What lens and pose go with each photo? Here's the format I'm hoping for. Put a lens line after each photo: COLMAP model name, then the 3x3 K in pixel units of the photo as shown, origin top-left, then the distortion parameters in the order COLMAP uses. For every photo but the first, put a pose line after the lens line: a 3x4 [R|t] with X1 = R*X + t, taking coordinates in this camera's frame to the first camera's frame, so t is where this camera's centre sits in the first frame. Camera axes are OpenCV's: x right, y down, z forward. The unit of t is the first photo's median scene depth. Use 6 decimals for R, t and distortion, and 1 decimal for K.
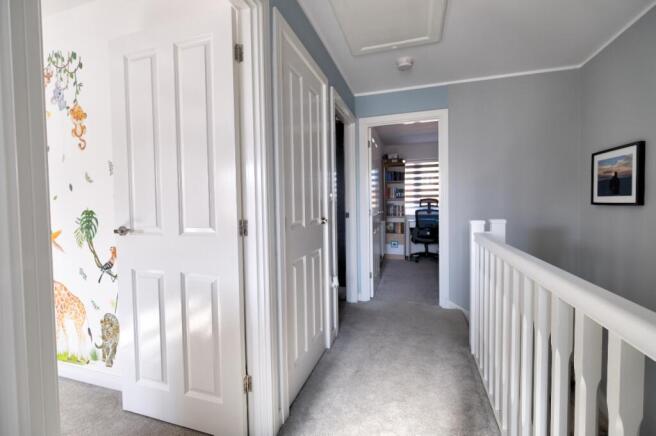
lens RADIAL K [[287.9, 0, 330.2], [0, 287.9, 214.0], [0, 0, 1]] dist [-0.003808, 0.000237]
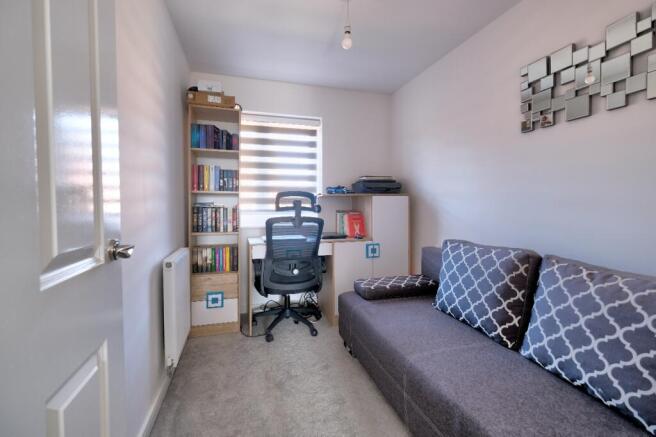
lens RADIAL K [[287.9, 0, 330.2], [0, 287.9, 214.5], [0, 0, 1]] dist [-0.003808, 0.000237]
pose [[0.829642, -0.000236, 0.558296, 0.290914], [0.003966, 0.999977, -0.005472, -0.035975], [-0.558282, 0.006754, 0.829624, 1.261254]]
